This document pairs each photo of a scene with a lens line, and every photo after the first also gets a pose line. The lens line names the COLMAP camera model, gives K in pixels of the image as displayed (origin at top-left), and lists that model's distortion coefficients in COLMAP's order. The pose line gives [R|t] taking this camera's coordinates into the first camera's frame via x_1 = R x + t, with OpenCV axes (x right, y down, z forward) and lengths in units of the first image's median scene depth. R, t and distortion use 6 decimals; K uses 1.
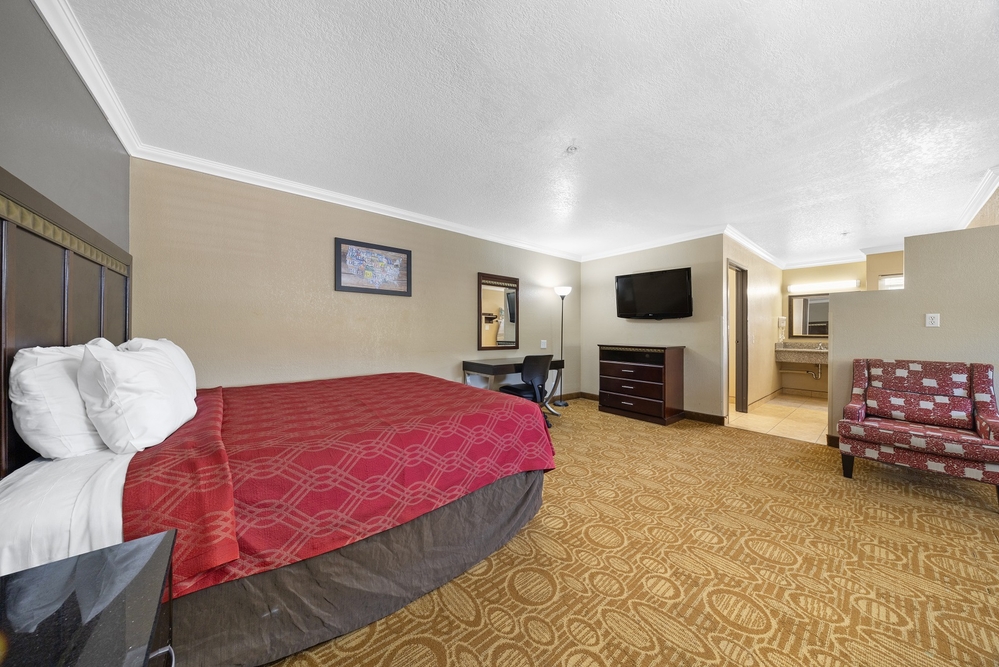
lens RADIAL K [[318.0, 0, 499.5], [0, 318.0, 333.5], [0, 0, 1]] dist [0.000691, 0.000122]
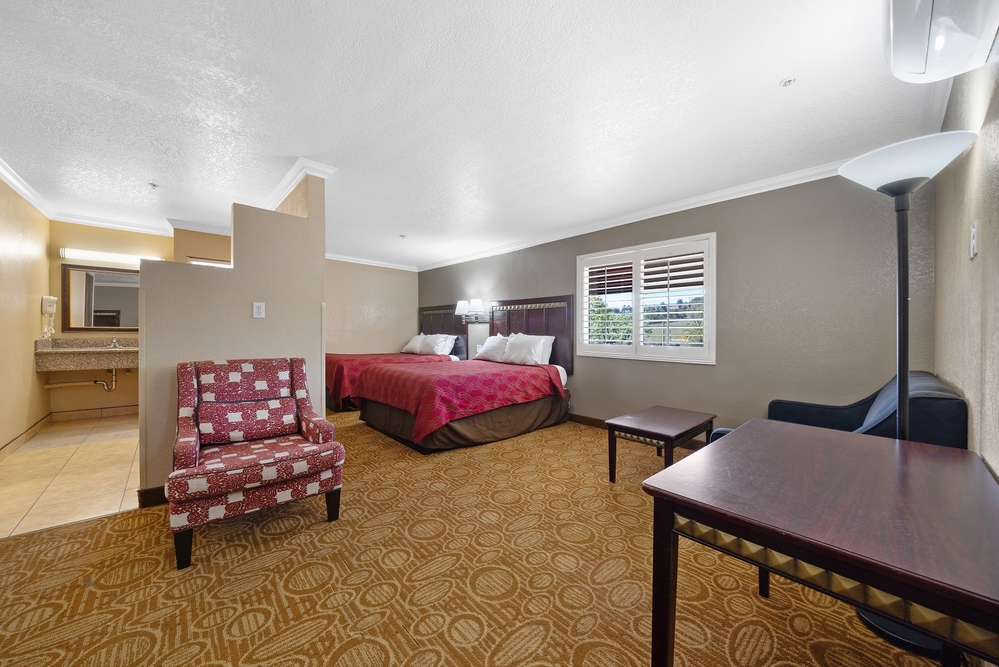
lens RADIAL K [[358.6, 0, 499.5], [0, 358.6, 333.5], [0, 0, 1]] dist [-0.007377, 0.000148]
pose [[-0.059093, -0.011497, 0.998186, 0.370416], [-0.011216, 0.999878, 0.010852, 0.002621], [-0.998189, -0.010555, -0.059215, 0.417611]]
